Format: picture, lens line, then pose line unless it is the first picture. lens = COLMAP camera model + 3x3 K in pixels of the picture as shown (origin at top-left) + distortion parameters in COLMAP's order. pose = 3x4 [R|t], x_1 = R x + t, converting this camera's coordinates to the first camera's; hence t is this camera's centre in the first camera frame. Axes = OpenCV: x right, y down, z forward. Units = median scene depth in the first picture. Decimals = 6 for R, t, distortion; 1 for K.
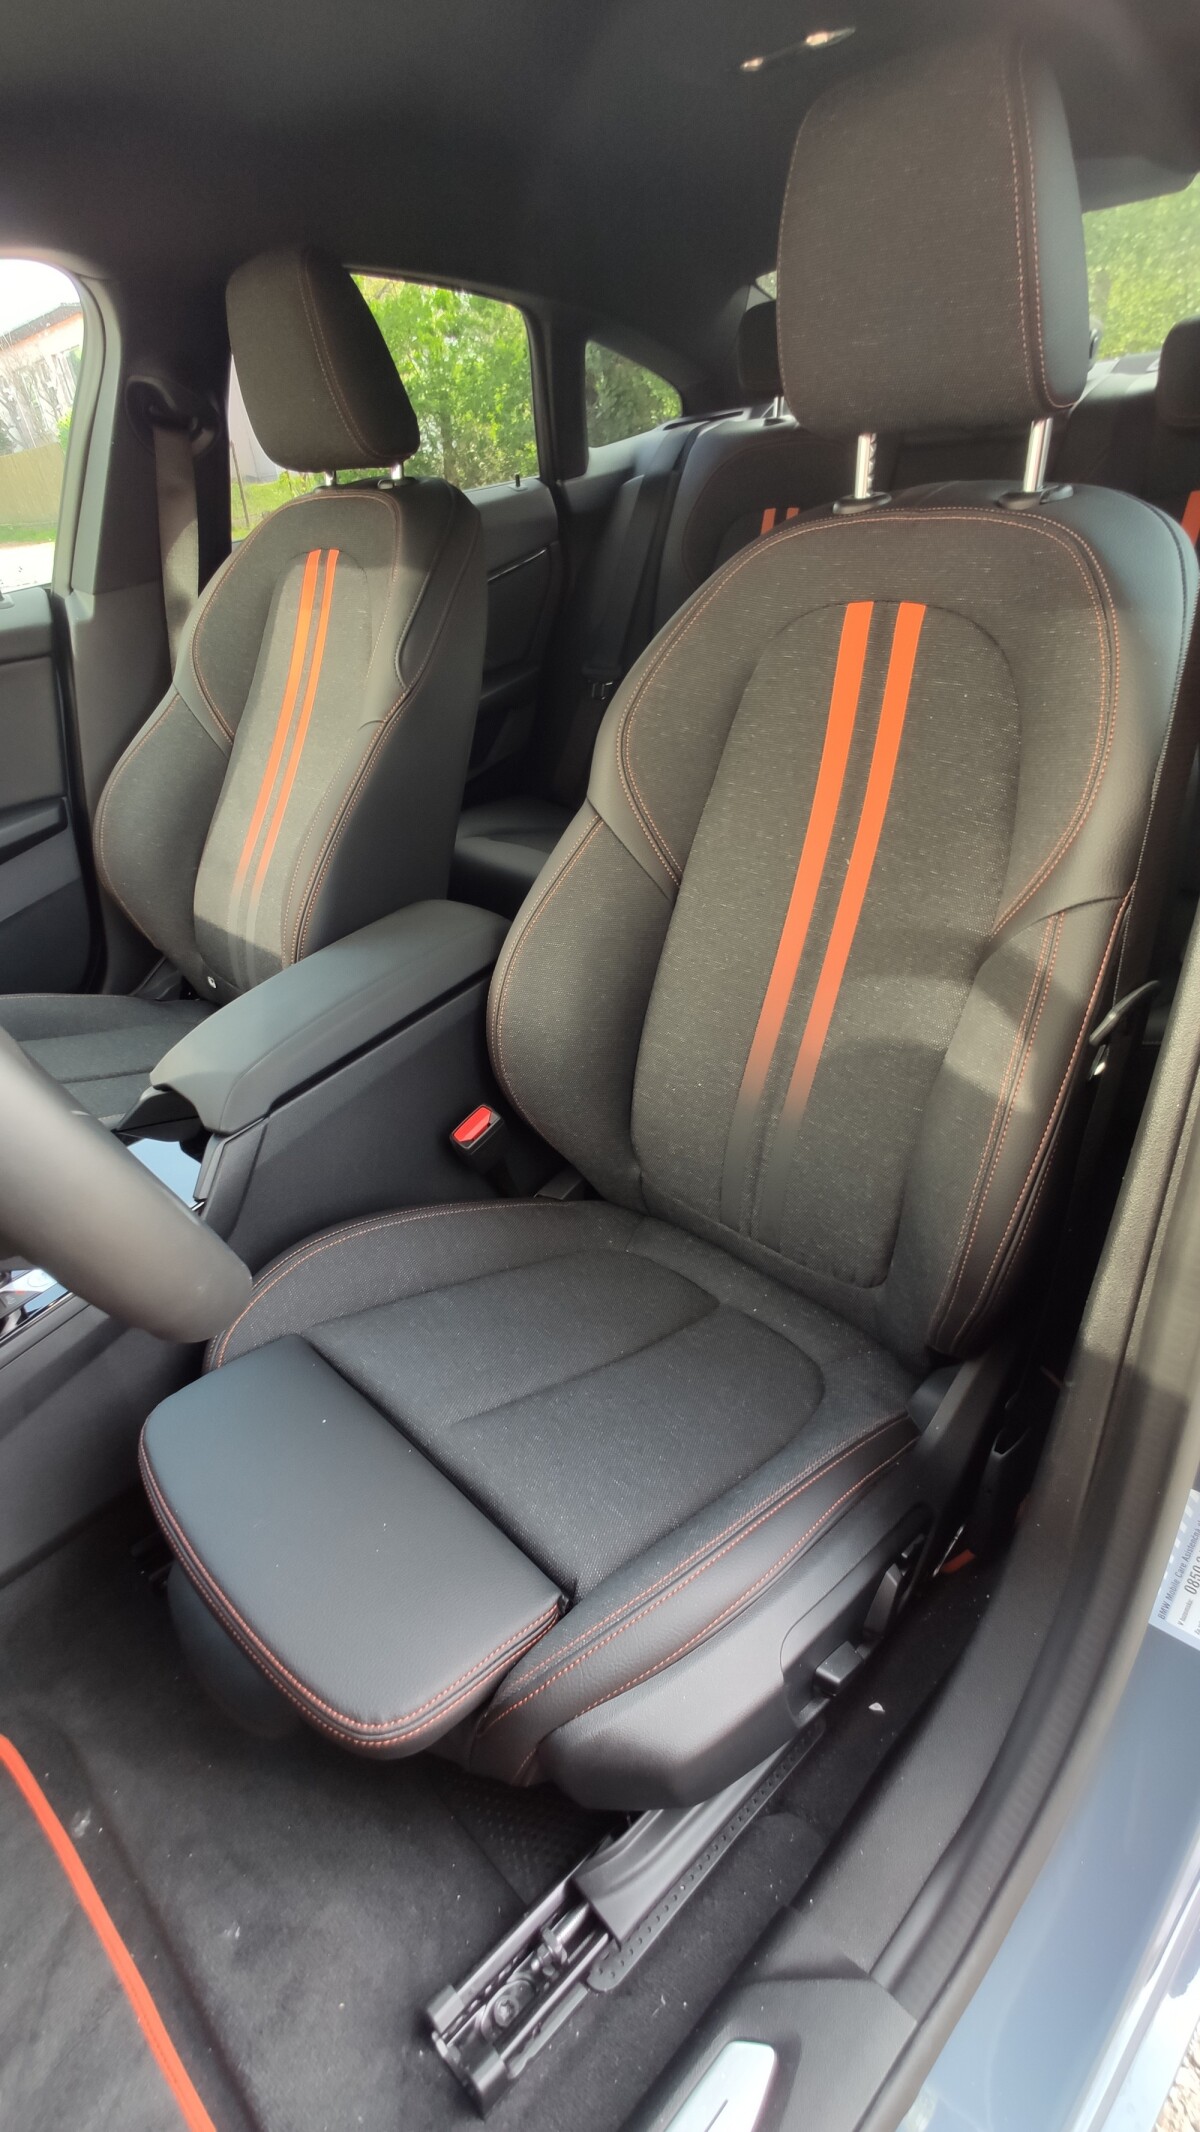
lens RADIAL K [[1082.6, 0, 592.7], [0, 1082.6, 1077.2], [0, 0, 1]] dist [0.002088, -0.000319]
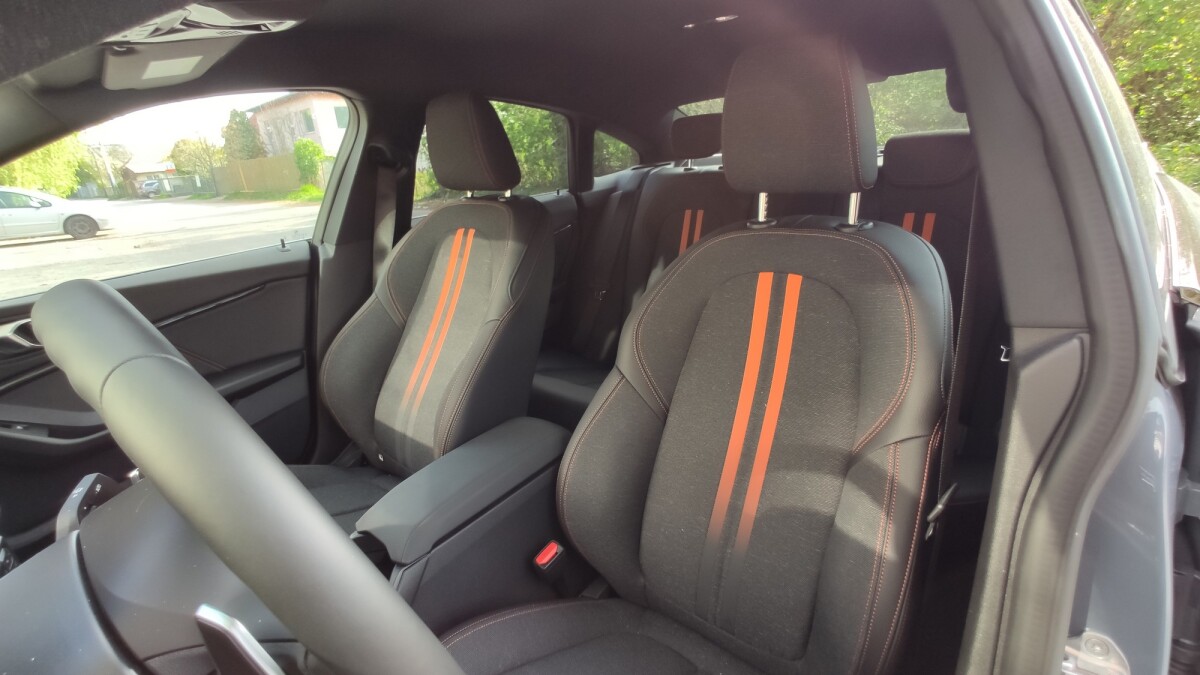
lens RADIAL K [[609.4, 0, 593.3], [0, 609.4, 341.2], [0, 0, 1]] dist [0.002088, -0.000319]
pose [[0.998124, 0.016190, 0.059049, -0.100163], [-0.001981, 0.972442, -0.233137, -0.056036], [-0.061197, 0.232582, 0.970650, -0.000645]]
